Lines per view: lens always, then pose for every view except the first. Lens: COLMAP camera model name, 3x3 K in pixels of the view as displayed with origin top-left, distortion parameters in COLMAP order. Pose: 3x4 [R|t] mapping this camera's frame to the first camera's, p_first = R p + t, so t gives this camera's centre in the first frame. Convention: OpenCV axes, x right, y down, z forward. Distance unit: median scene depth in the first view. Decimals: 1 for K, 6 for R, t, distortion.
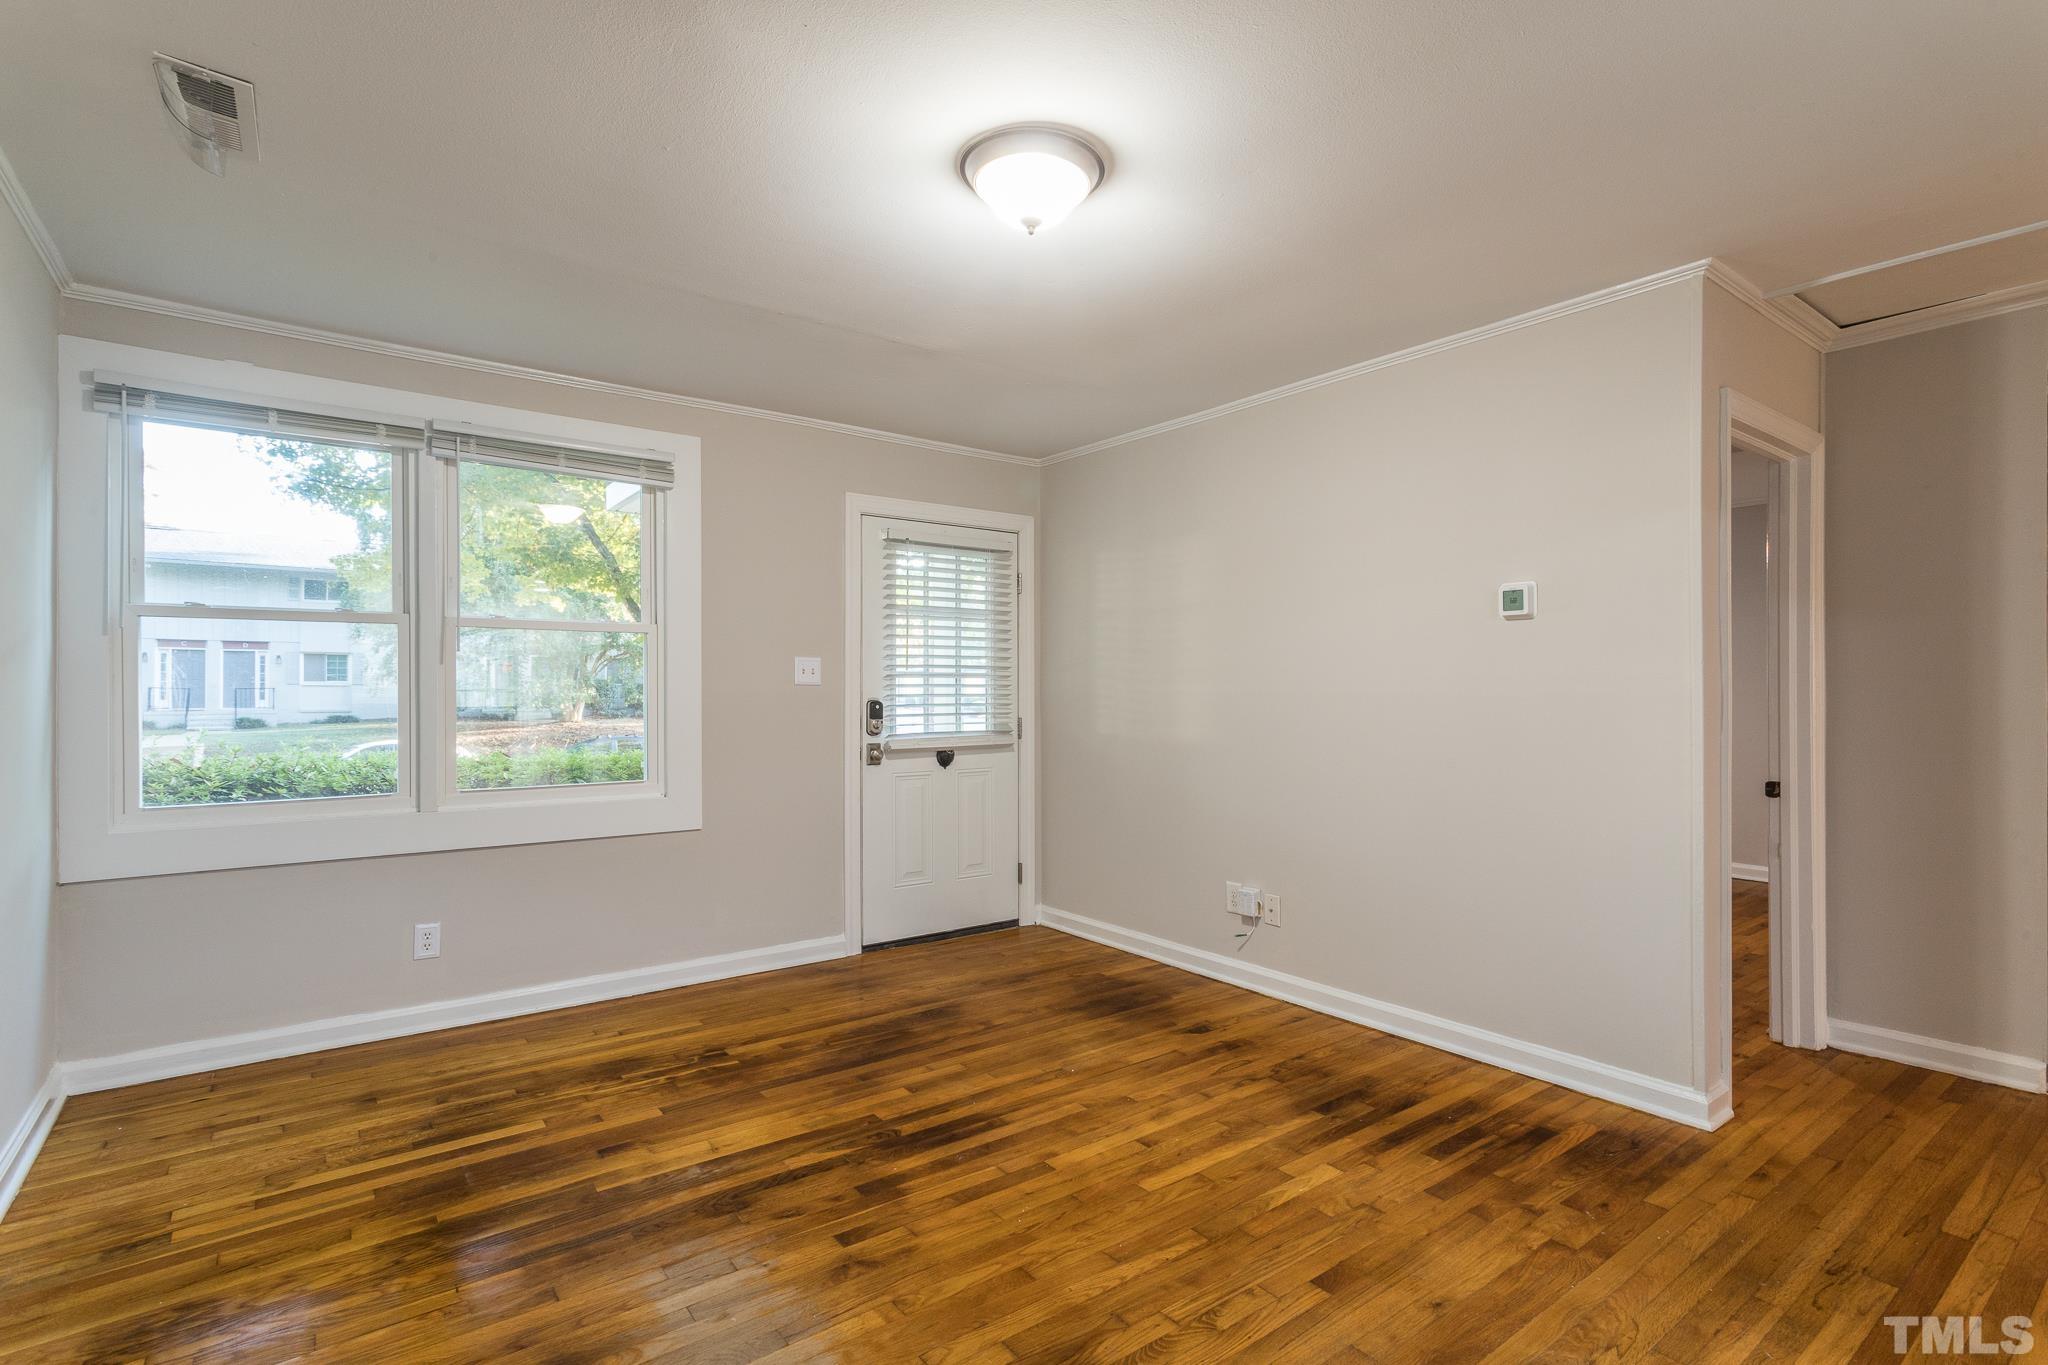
lens RADIAL K [[972.6, 0, 1024.0], [0, 972.6, 682.5], [0, 0, 1]] dist [0.002145, 0.001166]
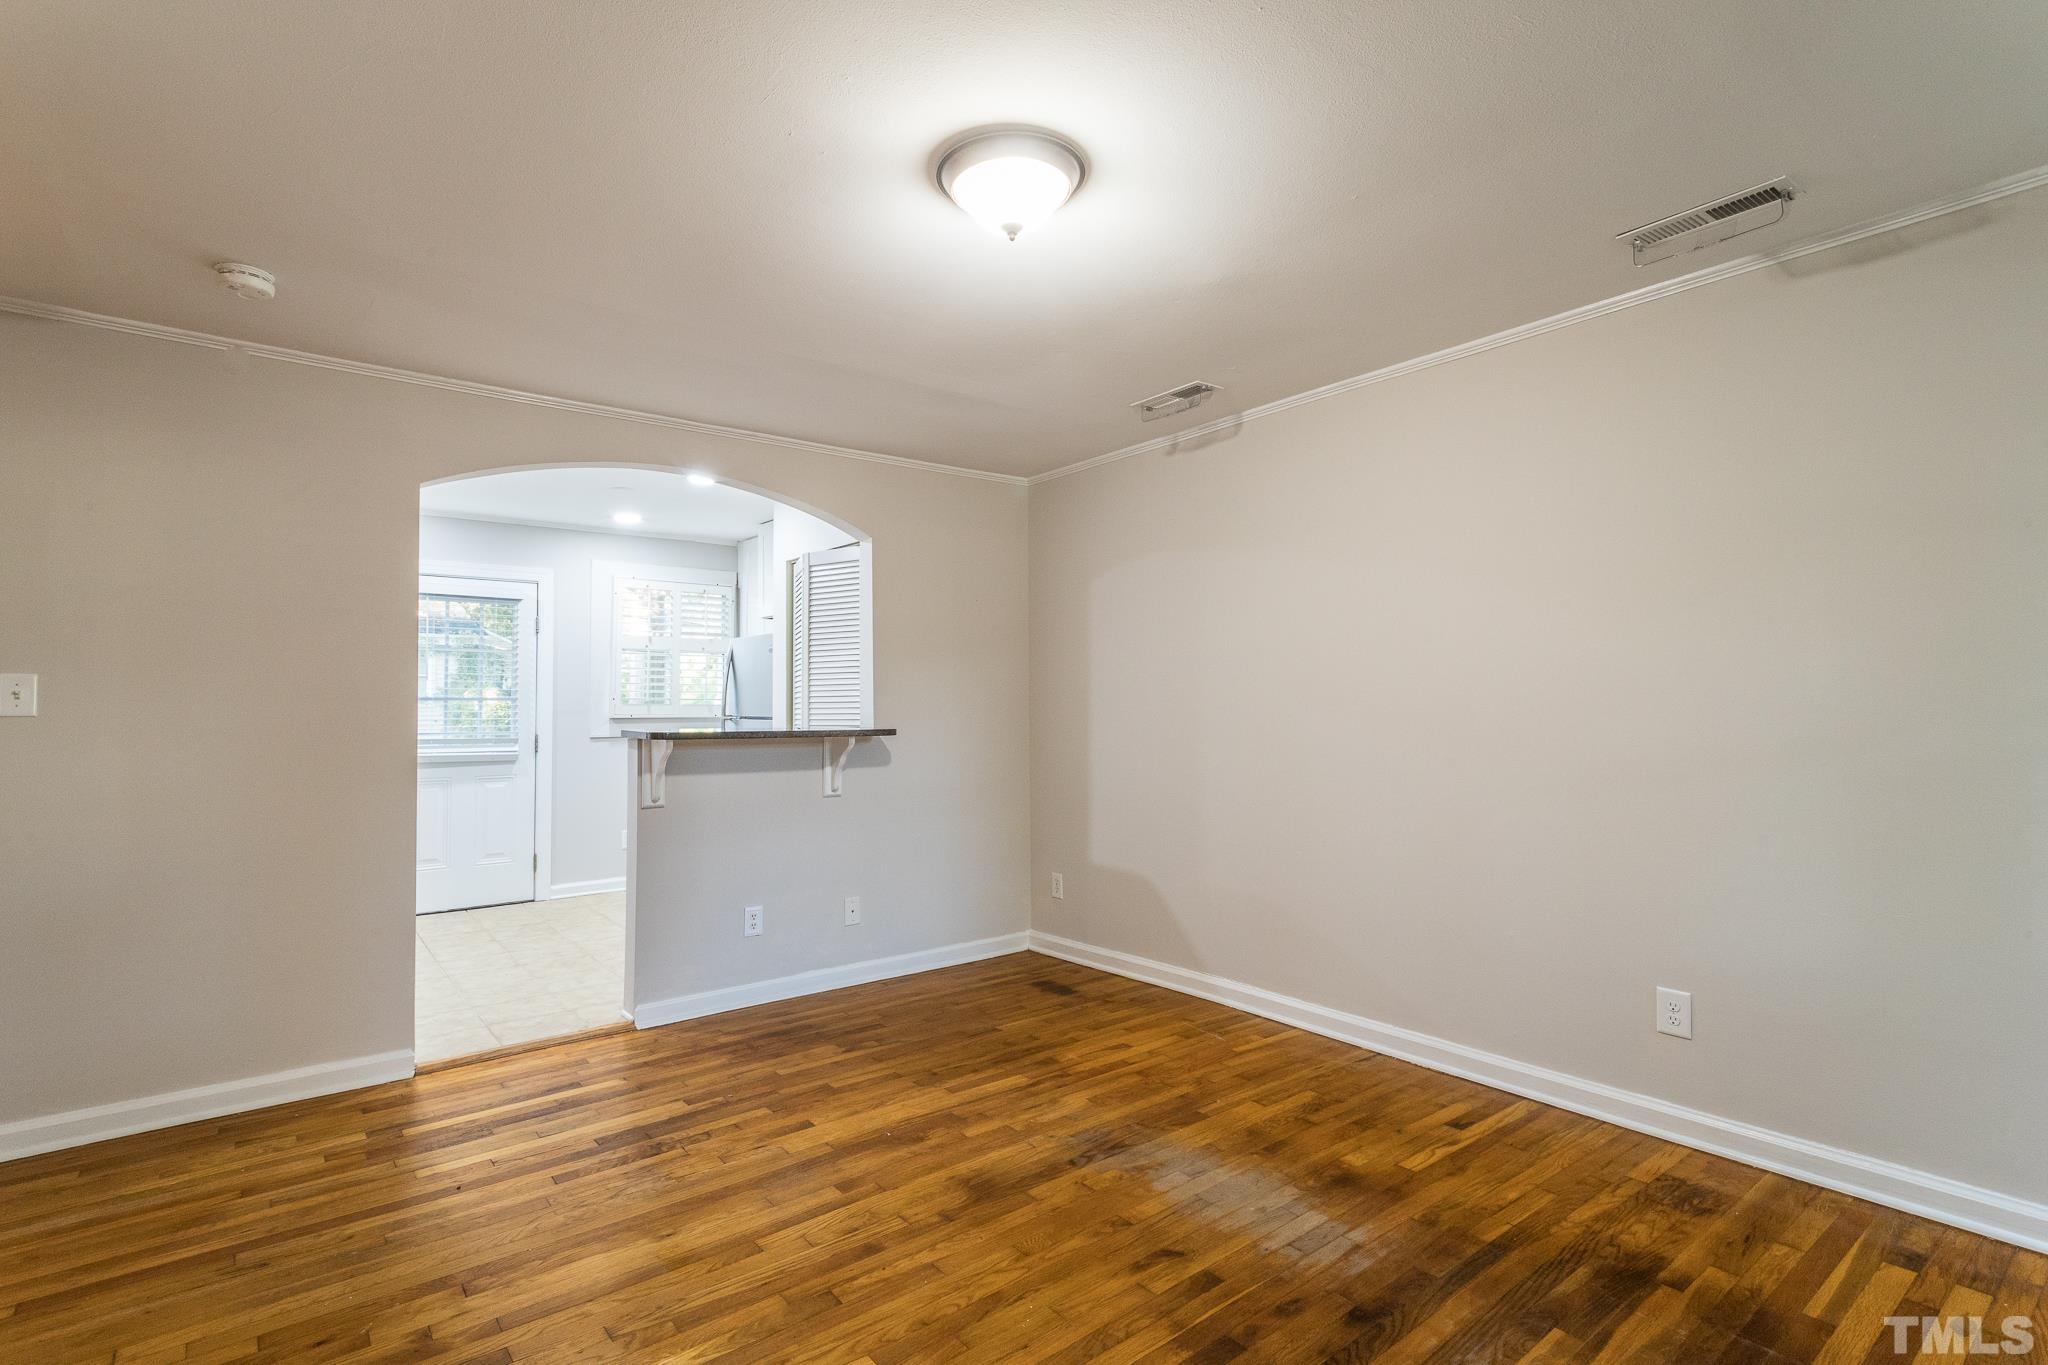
lens RADIAL K [[972.6, 0, 1024.0], [0, 972.6, 682.5], [0, 0, 1]] dist [0.002145, 0.001166]
pose [[-0.999555, 0.004618, -0.029456, 0.019427], [0.005578, 0.999453, -0.032586, 0.008220], [0.029289, -0.032736, -0.999035, 1.424410]]
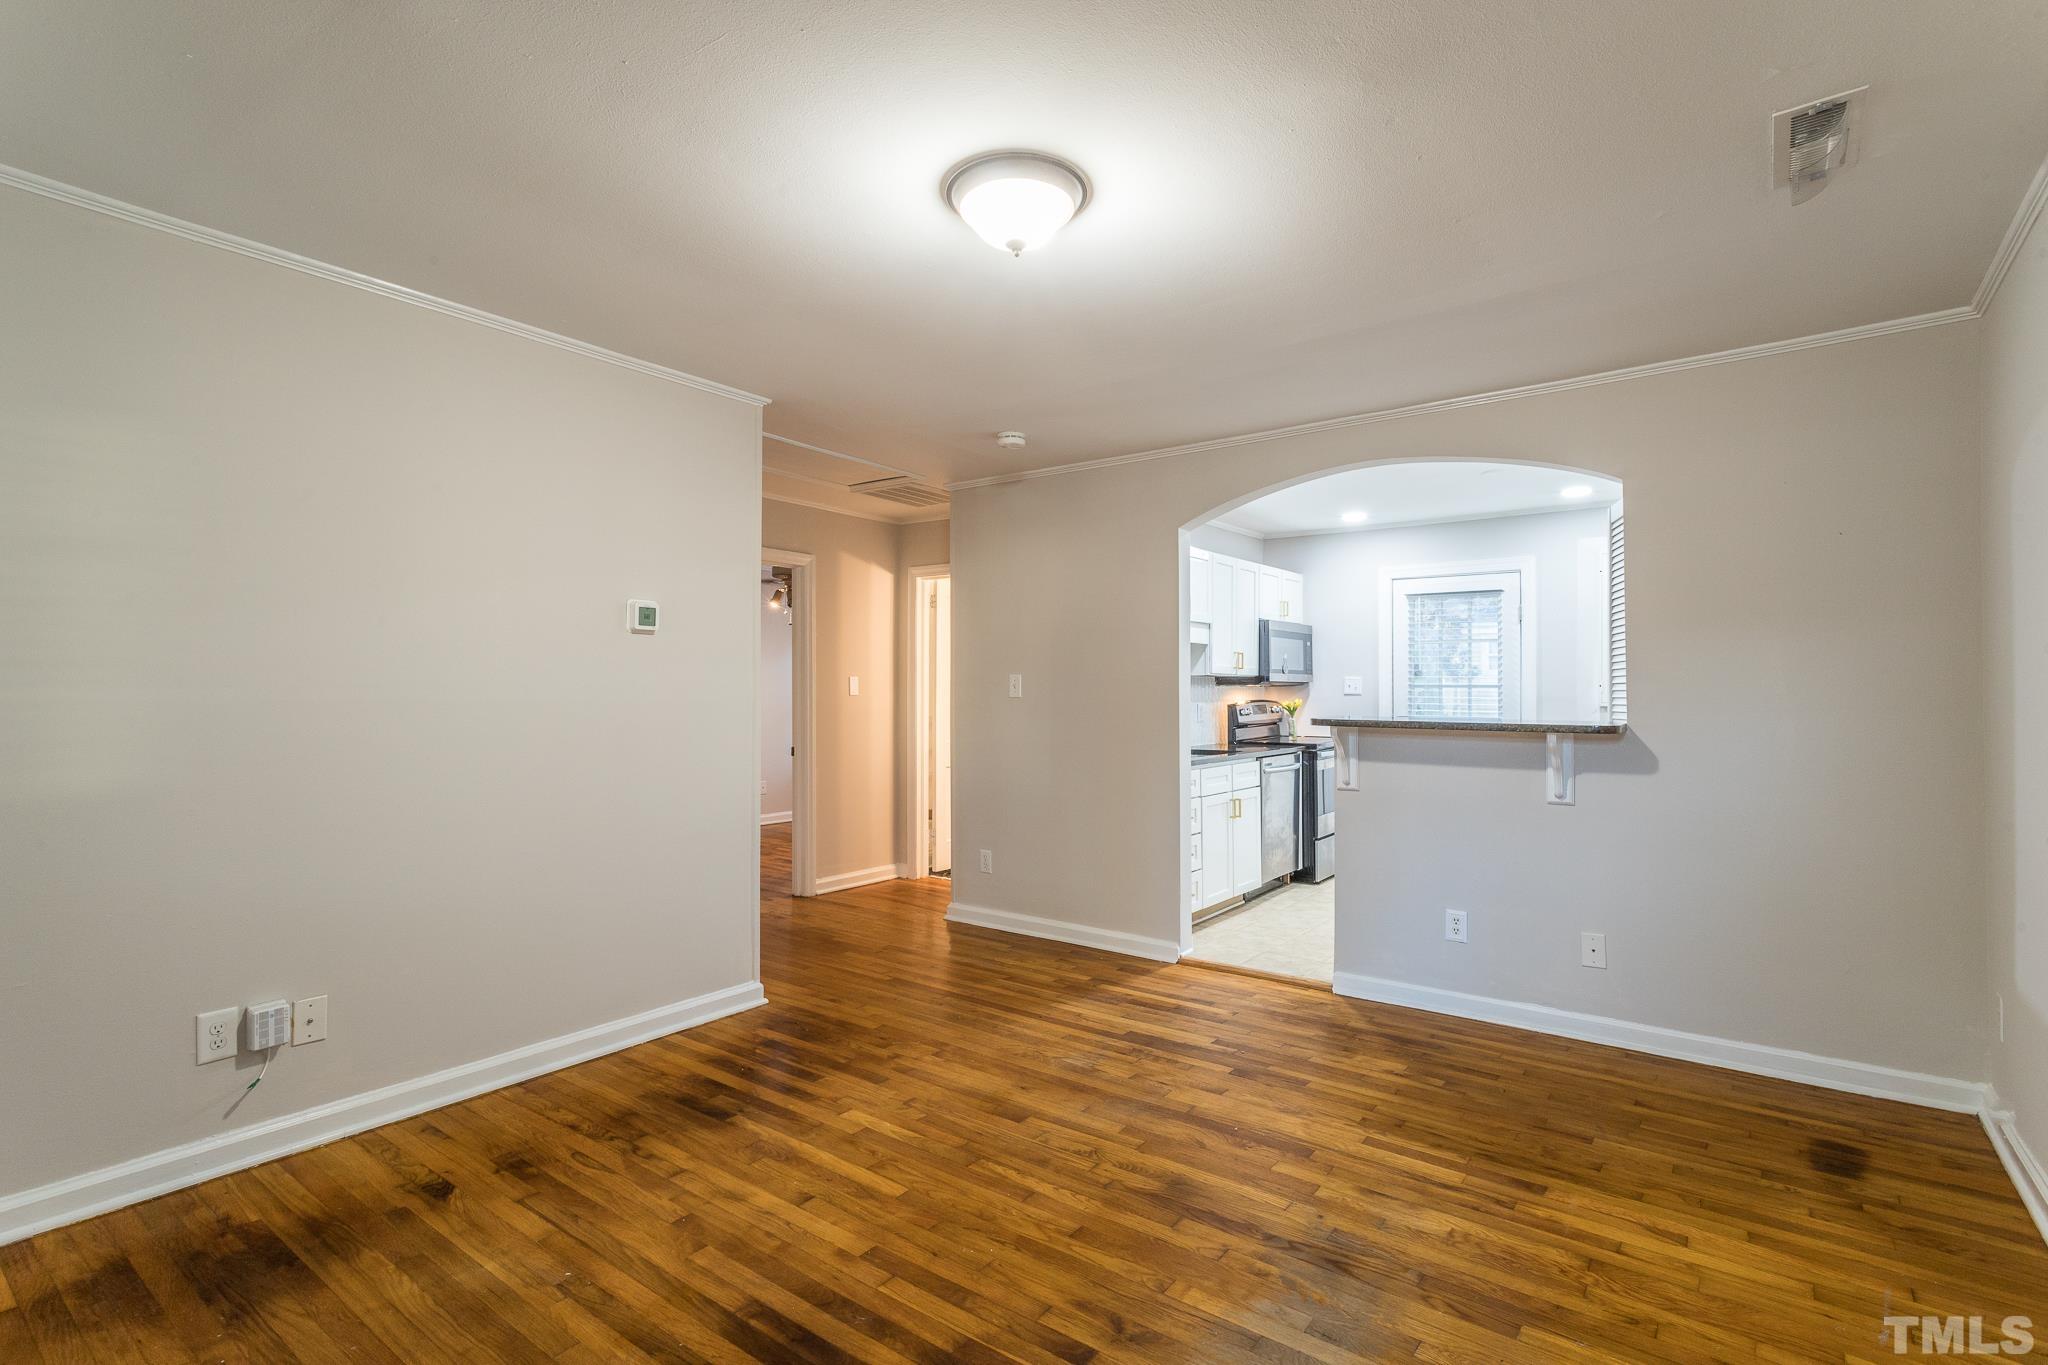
lens RADIAL K [[966.7, 0, 1032.9], [0, 966.7, 680.3], [0, 0, 1]] dist [-0.002767, 0.001902]
pose [[-0.279318, 0.012199, 0.960121, -0.705043], [-0.009782, 0.999831, -0.015549, 0.000943], [-0.960149, -0.013735, -0.279152, 0.922624]]
